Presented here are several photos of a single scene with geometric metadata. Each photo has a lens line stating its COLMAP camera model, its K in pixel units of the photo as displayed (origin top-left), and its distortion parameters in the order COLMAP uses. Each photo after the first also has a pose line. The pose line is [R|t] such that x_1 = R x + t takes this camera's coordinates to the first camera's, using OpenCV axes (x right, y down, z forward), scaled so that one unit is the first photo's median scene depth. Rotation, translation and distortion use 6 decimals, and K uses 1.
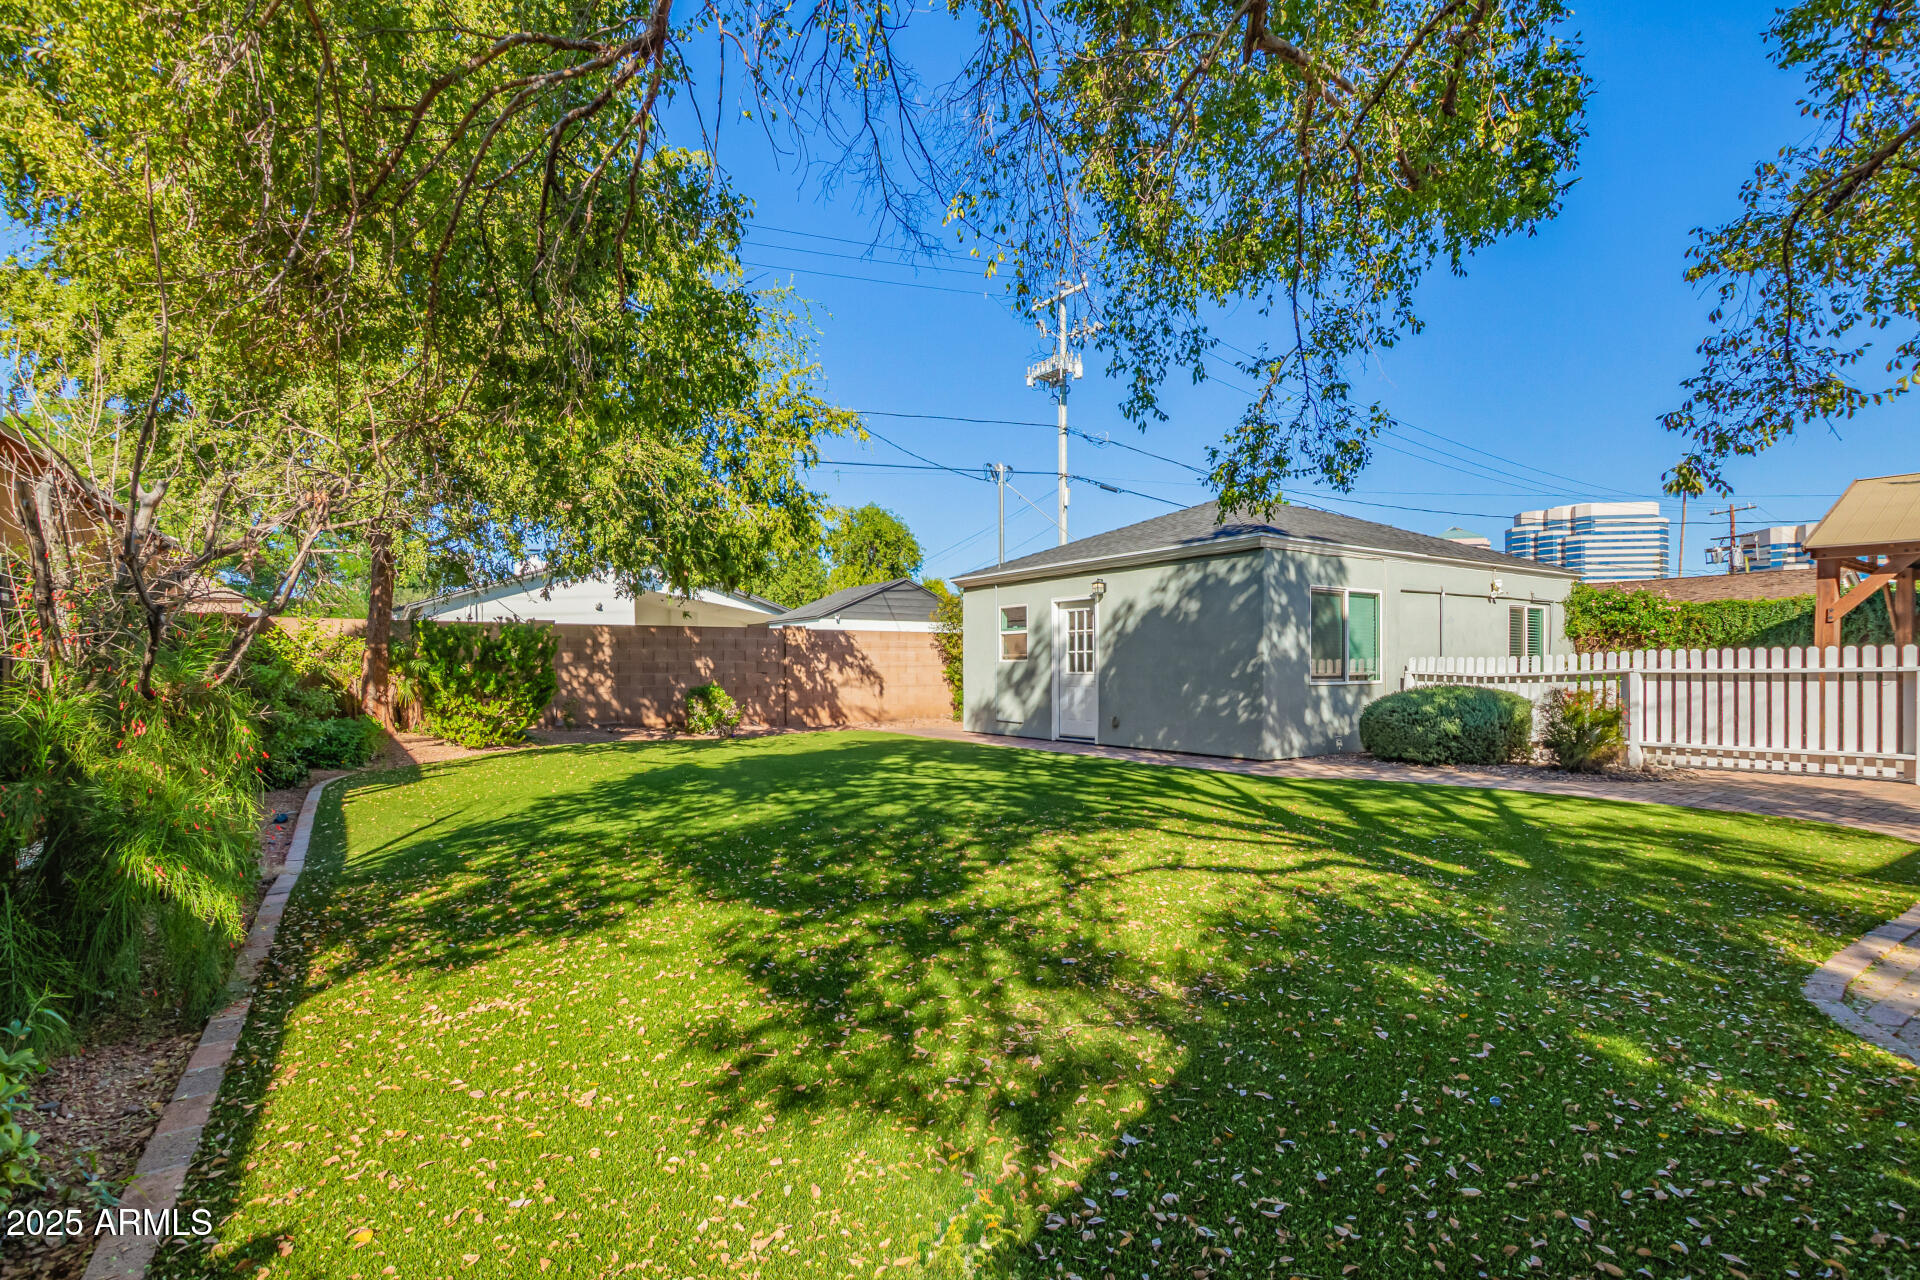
lens RADIAL K [[887.8, 0, 962.2], [0, 887.8, 661.5], [0, 0, 1]] dist [0.003517, 0.000760]
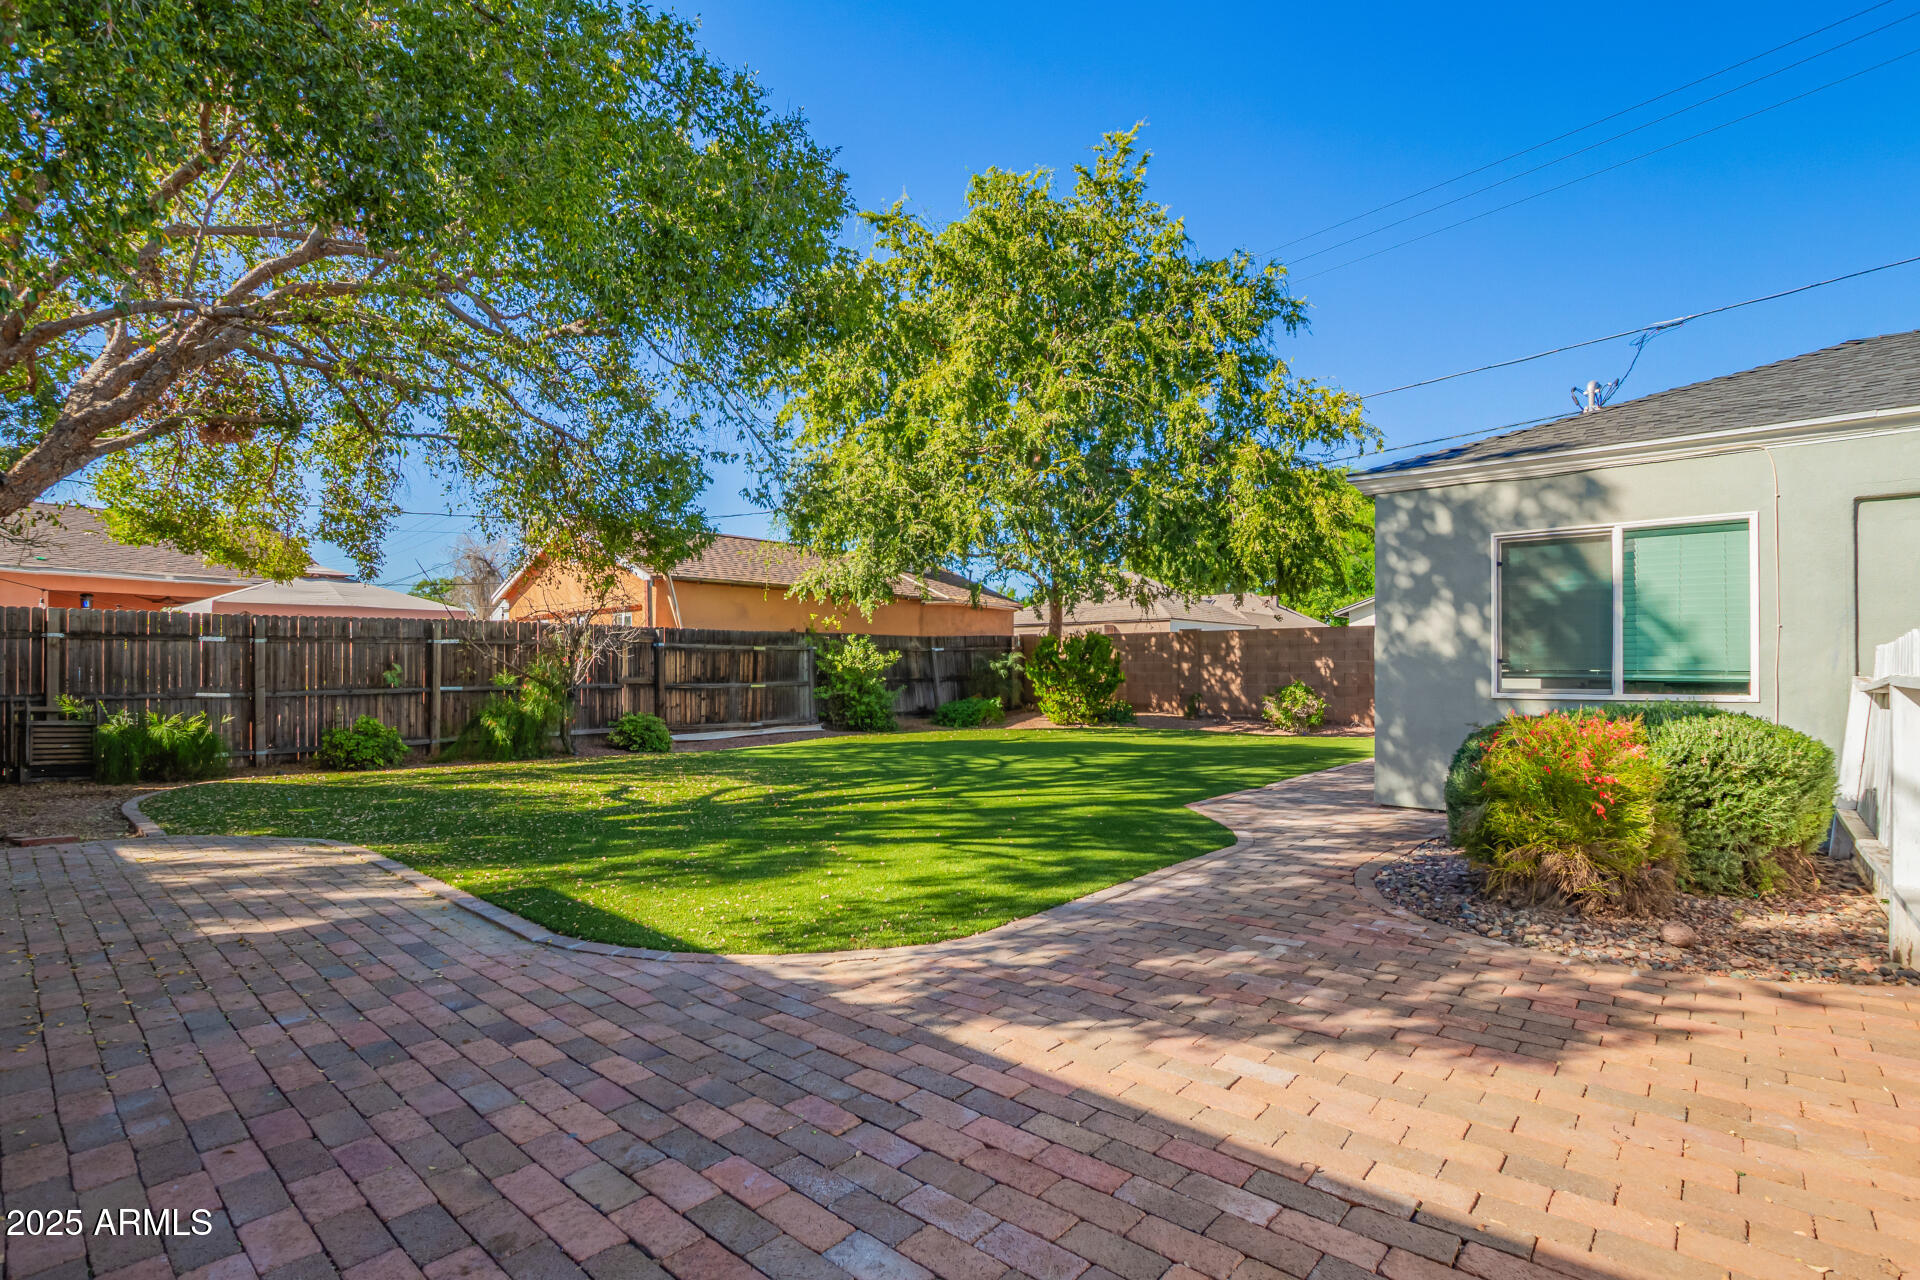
lens RADIAL K [[887.8, 0, 962.2], [0, 887.8, 661.5], [0, 0, 1]] dist [0.003517, 0.000760]
pose [[0.304543, -0.005627, -0.952482, 0.588306], [0.008653, 0.999958, -0.003140, -0.000064], [0.952459, -0.007286, 0.304579, 0.319186]]
